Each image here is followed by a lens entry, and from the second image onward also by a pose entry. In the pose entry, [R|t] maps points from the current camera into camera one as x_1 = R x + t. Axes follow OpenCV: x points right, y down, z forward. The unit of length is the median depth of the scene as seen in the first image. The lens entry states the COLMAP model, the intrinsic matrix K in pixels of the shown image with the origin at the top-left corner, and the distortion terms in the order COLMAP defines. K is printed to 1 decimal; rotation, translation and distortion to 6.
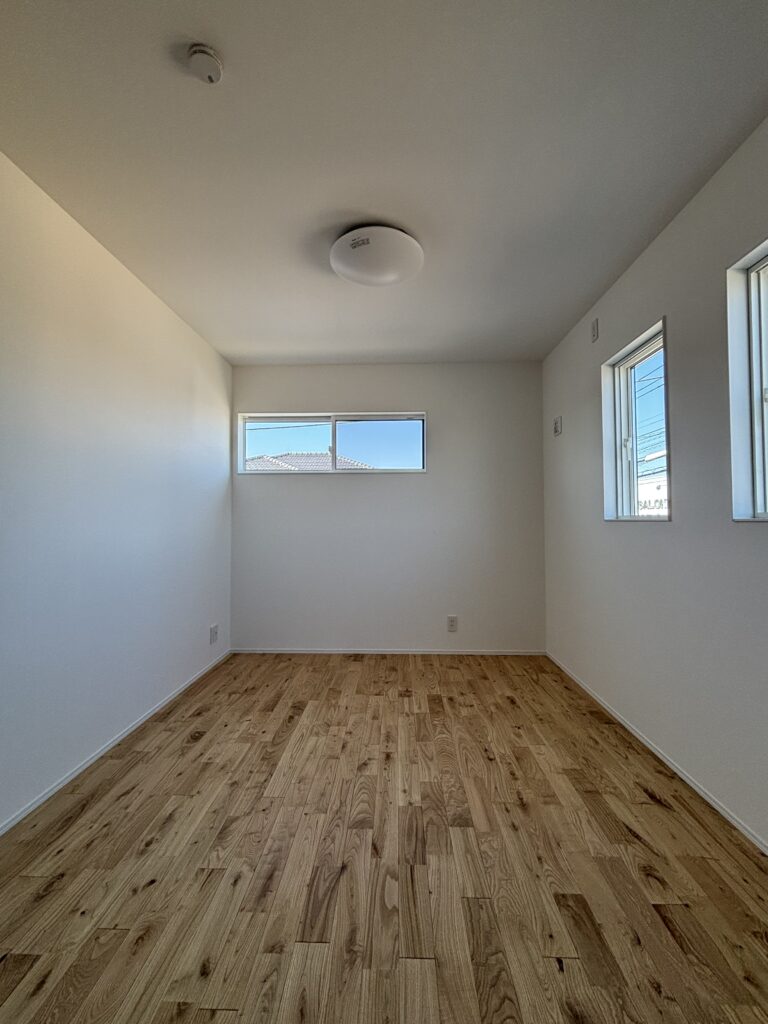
lens RADIAL K [[413.3, 0, 382.6], [0, 413.3, 507.1], [0, 0, 1]] dist [-0.001259, -0.000533]
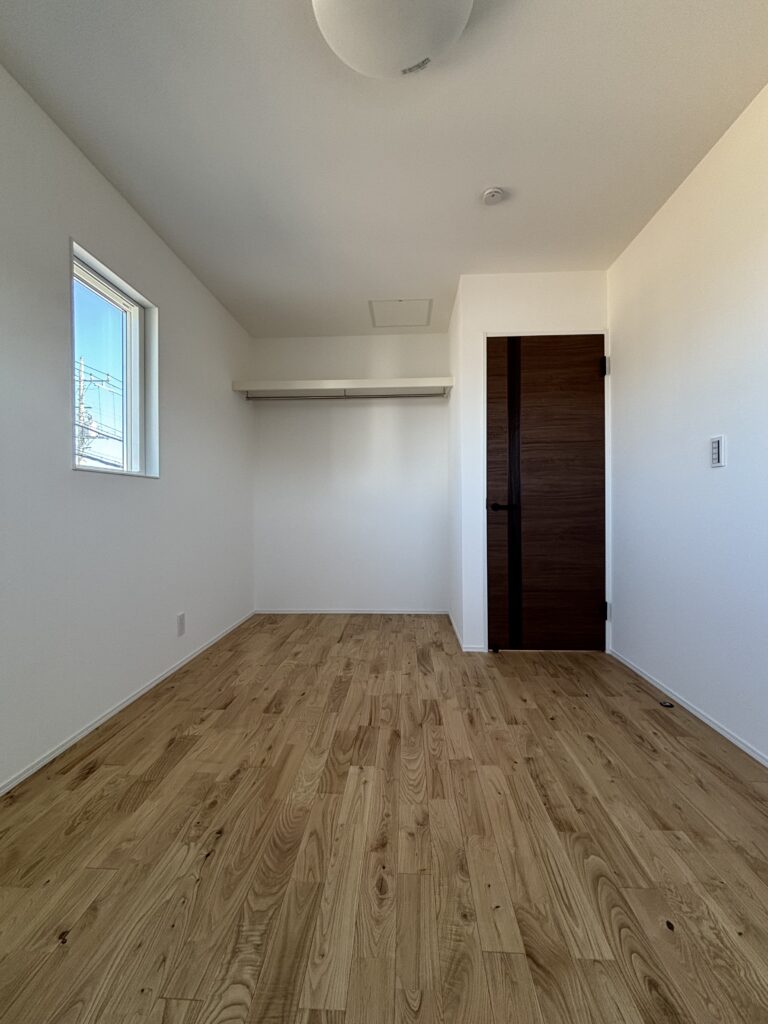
lens RADIAL K [[413.3, 0, 382.6], [0, 413.3, 507.1], [0, 0, 1]] dist [-0.001259, -0.000533]
pose [[-0.999717, 0.010065, 0.021560, -0.006180], [0.009475, 0.999583, -0.027281, 0.168474], [-0.021825, -0.027069, -0.999395, 2.011587]]
